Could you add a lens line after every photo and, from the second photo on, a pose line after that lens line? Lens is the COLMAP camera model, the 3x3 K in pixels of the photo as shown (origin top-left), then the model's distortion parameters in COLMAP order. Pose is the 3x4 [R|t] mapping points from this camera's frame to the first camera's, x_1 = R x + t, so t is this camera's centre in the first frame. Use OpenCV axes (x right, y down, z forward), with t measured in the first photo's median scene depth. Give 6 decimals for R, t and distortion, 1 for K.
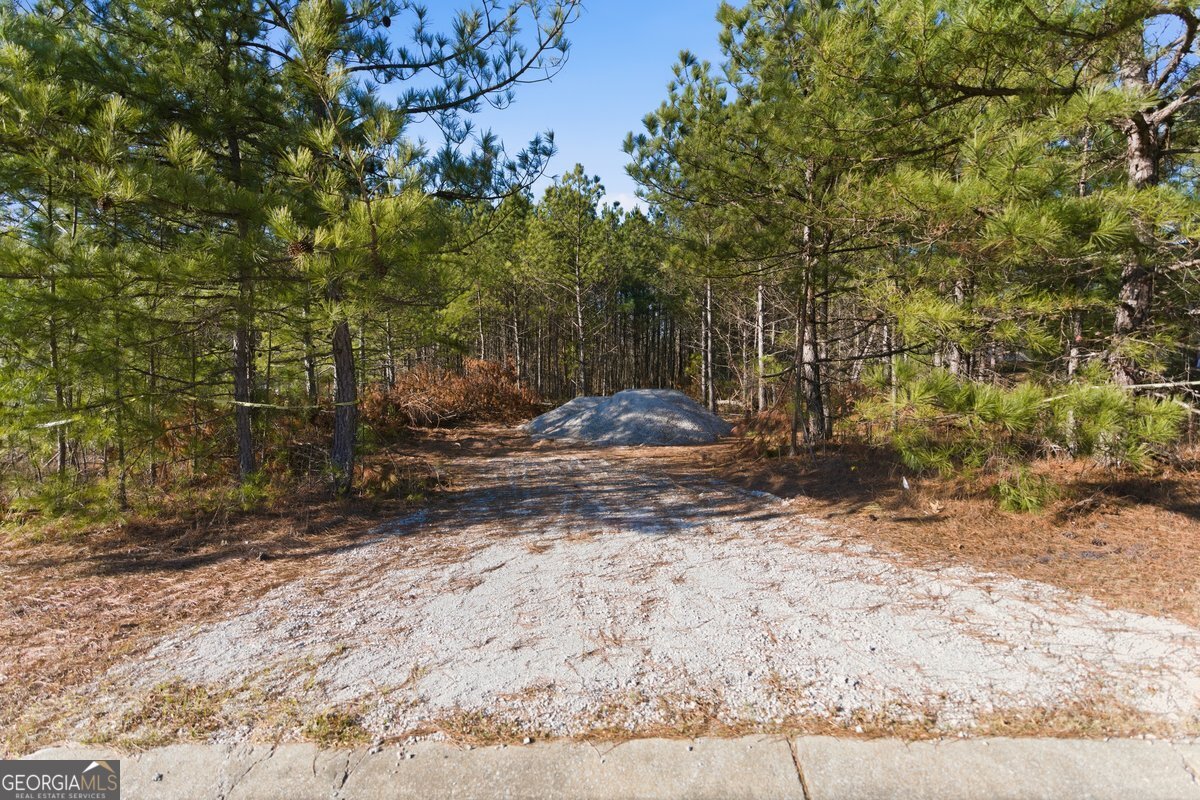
lens RADIAL K [[606.3, 0, 600.0], [0, 606.3, 400.0], [0, 0, 1]] dist [0.001936, -0.000027]
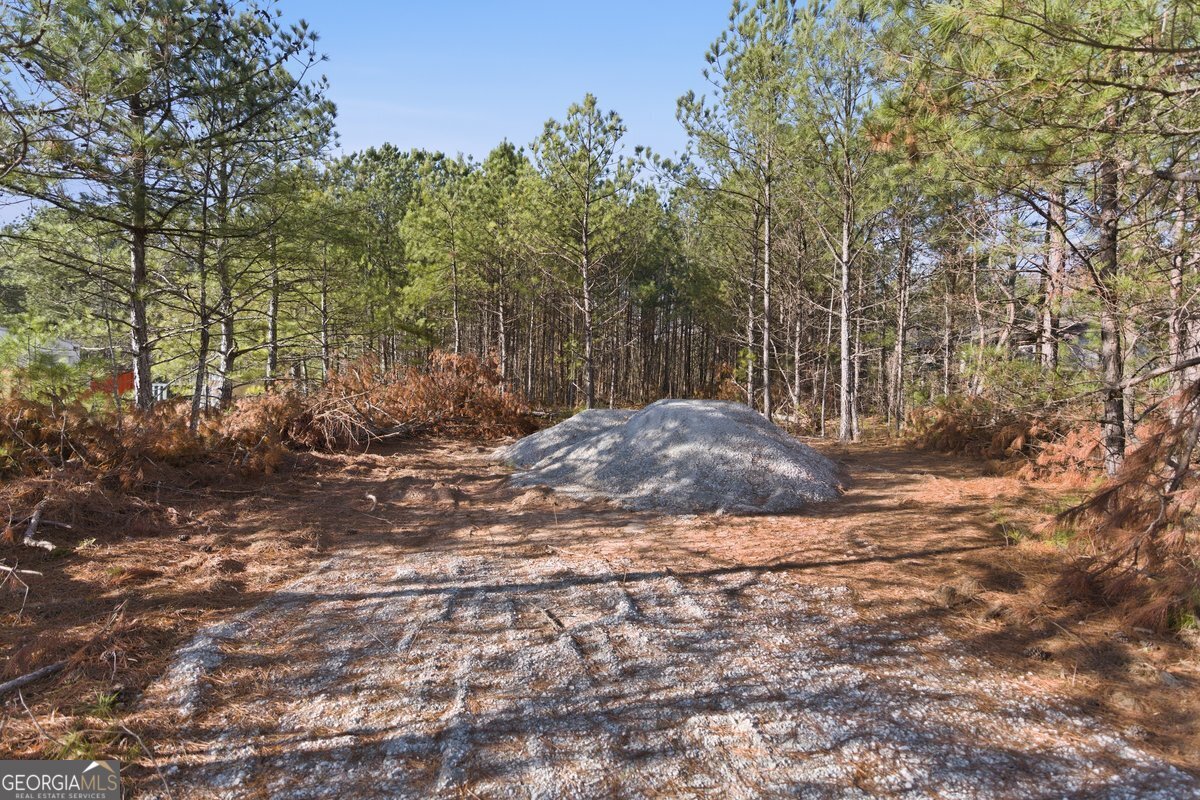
lens RADIAL K [[552.9, 0, 600.0], [0, 552.9, 400.0], [0, 0, 1]] dist [-0.002439, -0.000089]
pose [[0.999419, 0.024305, 0.023909, -0.037781], [-0.024248, 0.999702, -0.002701, -0.014078], [-0.023967, 0.002120, 0.999710, 0.409998]]
